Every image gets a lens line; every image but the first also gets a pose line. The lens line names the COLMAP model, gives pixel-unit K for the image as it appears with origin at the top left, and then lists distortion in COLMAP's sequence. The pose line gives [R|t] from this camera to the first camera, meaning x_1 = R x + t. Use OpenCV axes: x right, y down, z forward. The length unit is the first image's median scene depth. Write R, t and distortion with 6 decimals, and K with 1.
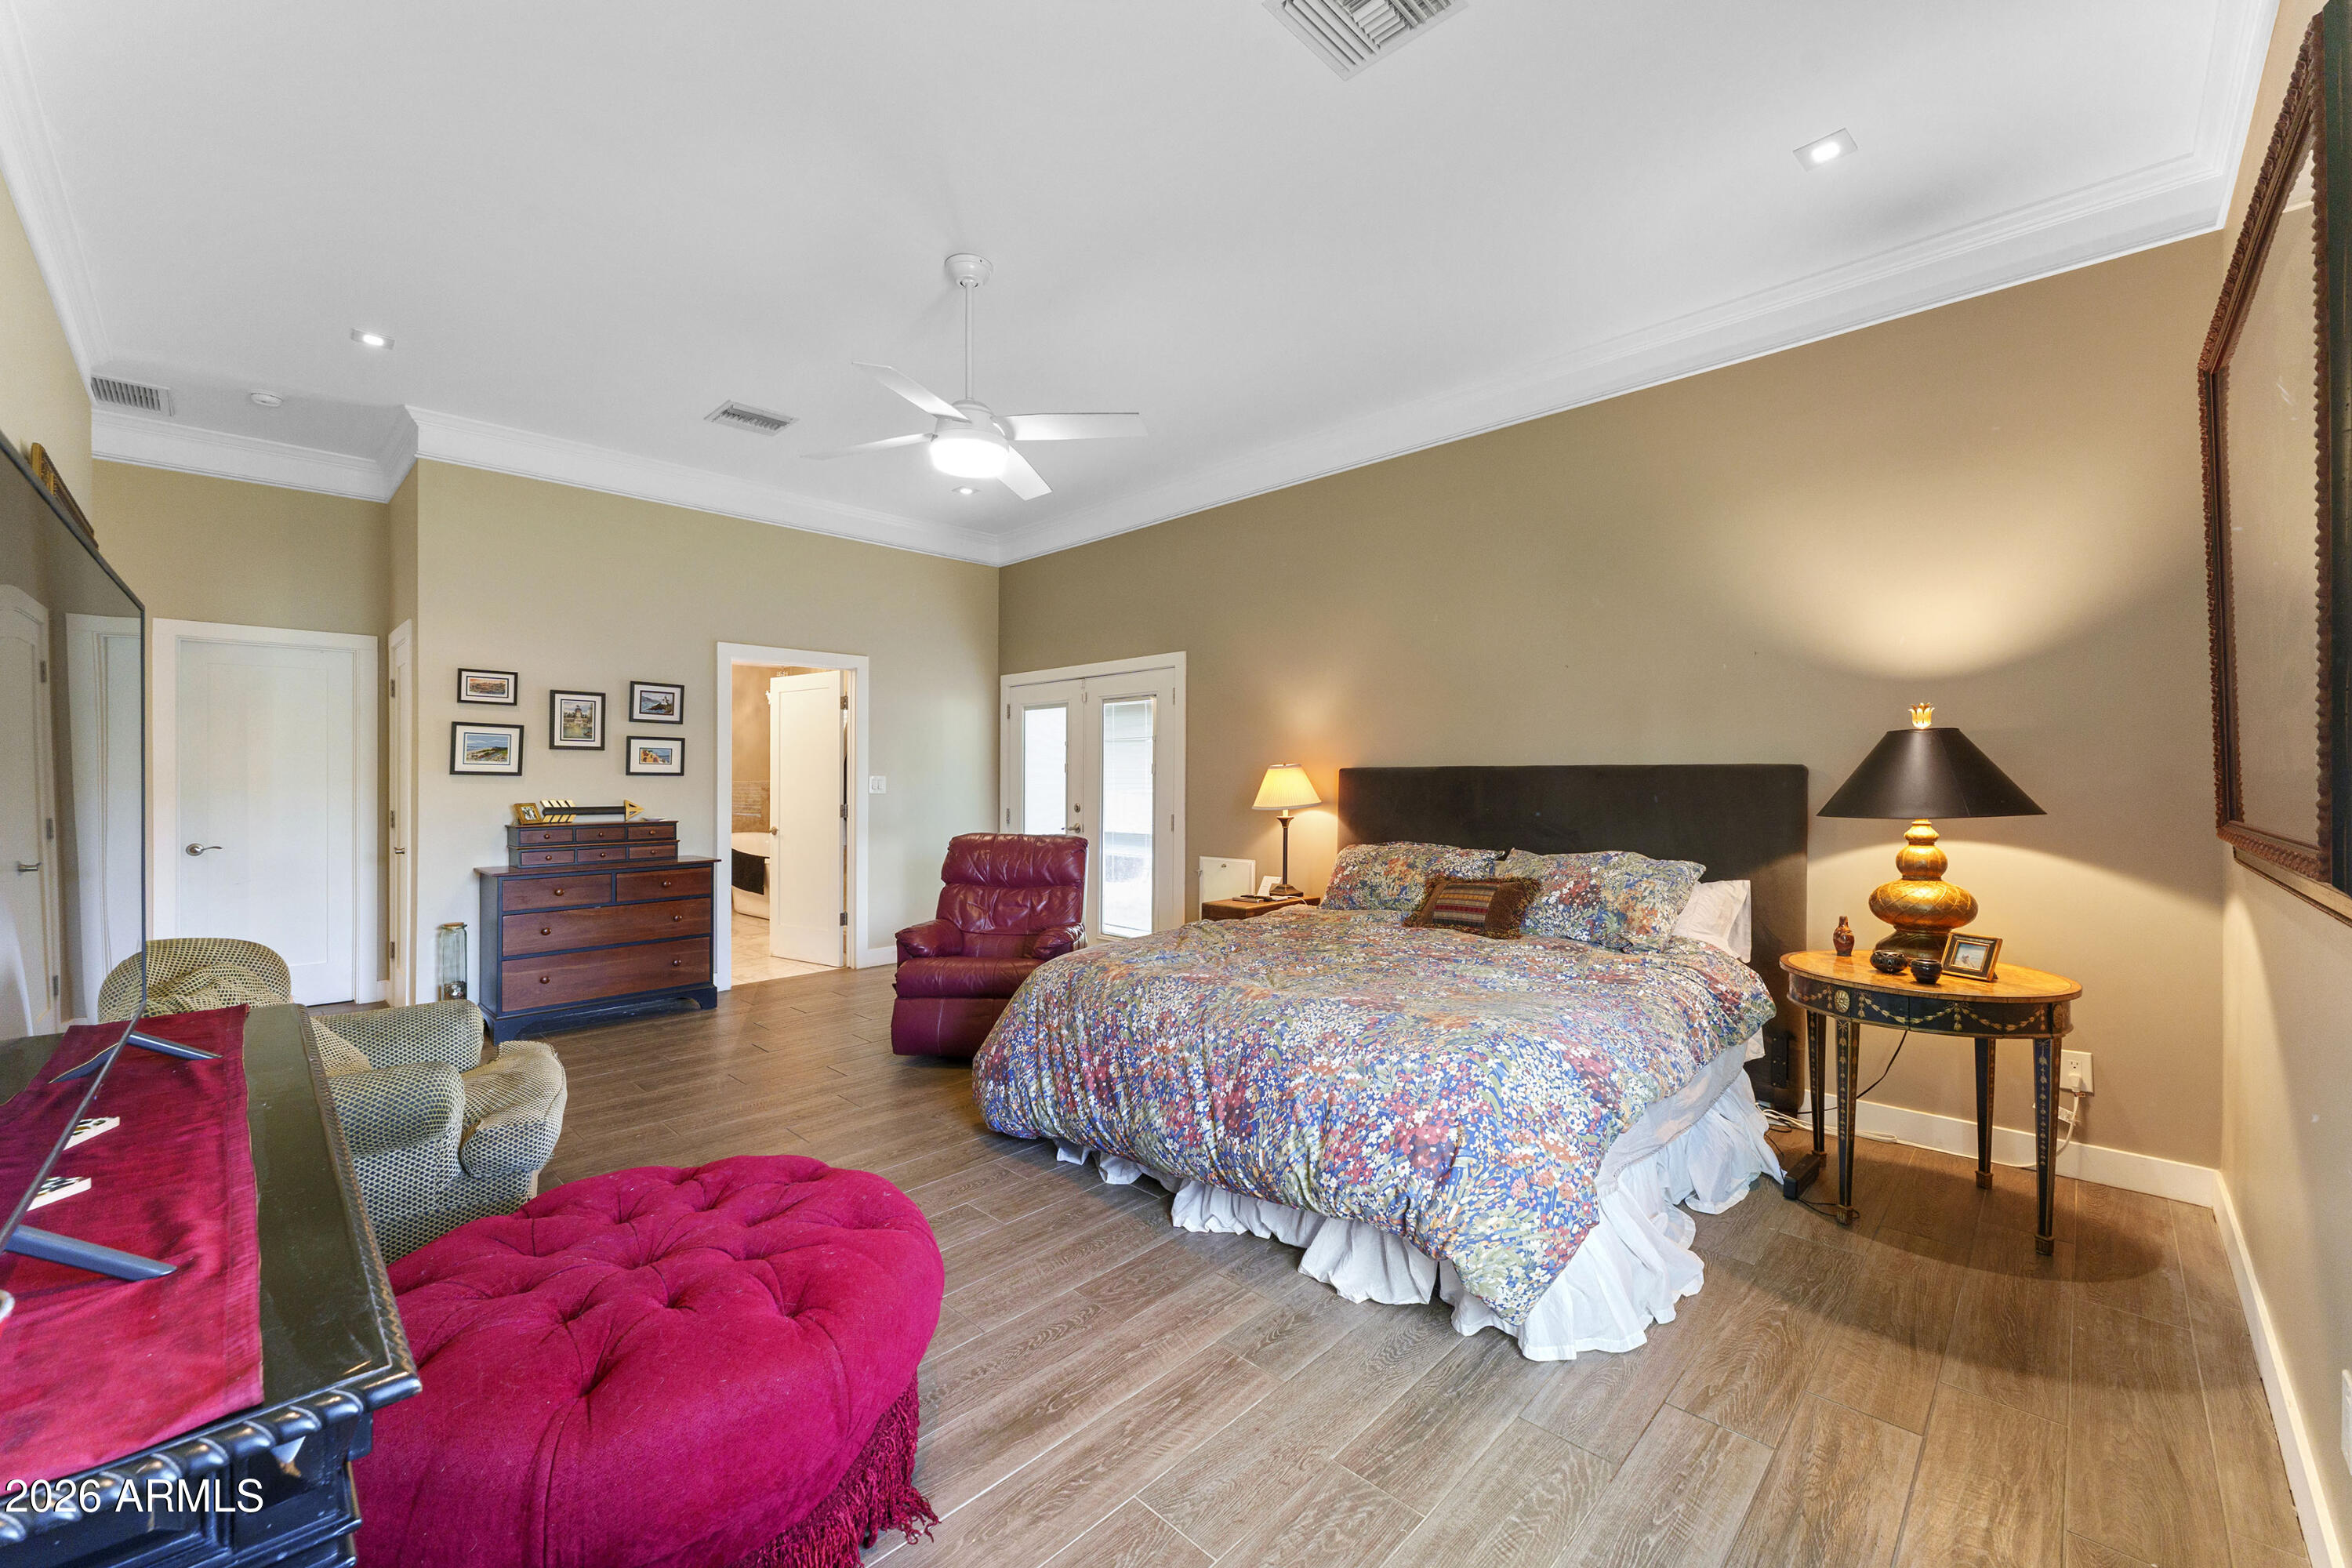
lens RADIAL K [[946.7, 0, 1174.5], [0, 946.7, 781.4], [0, 0, 1]] dist [-0.003841, 0.000943]
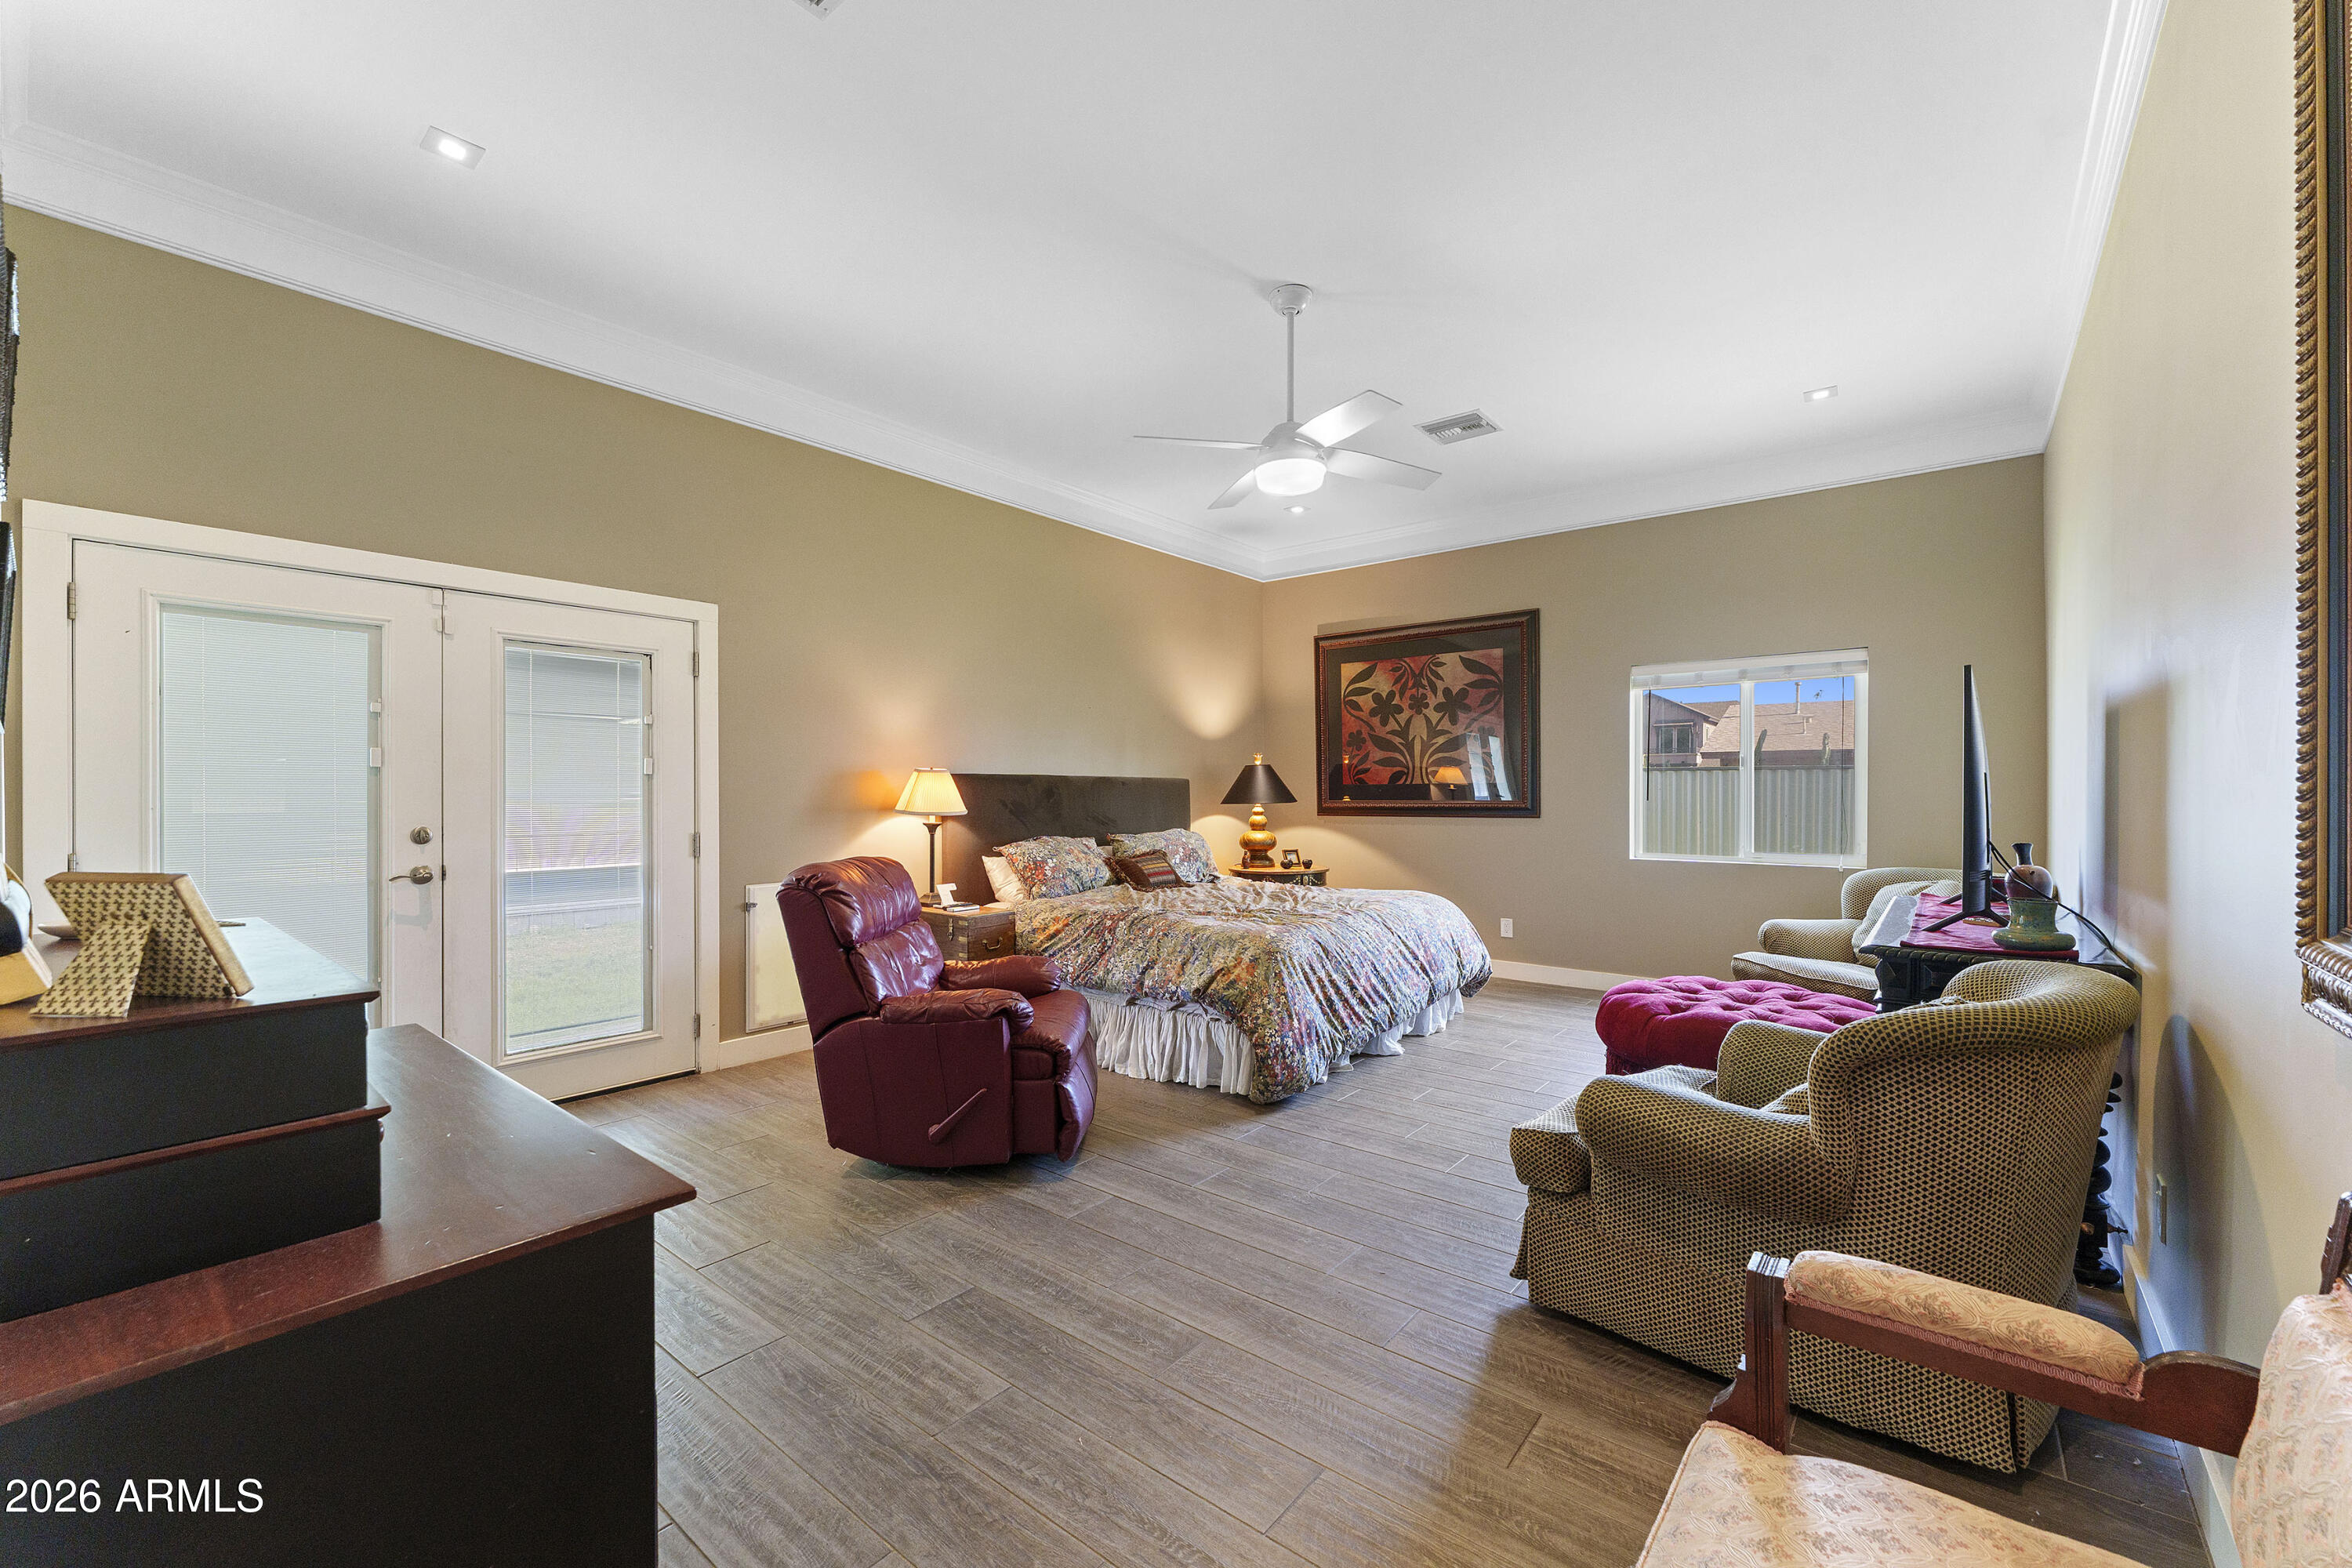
lens RADIAL K [[946.7, 0, 1173.5], [0, 946.7, 788.7], [0, 0, 1]] dist [-0.003841, 0.000943]
pose [[-0.118836, 0.002192, 0.992911, -1.388055], [0.000444, 0.999998, -0.002154, 0.007164], [-0.992914, 0.000185, -0.118837, 1.378395]]
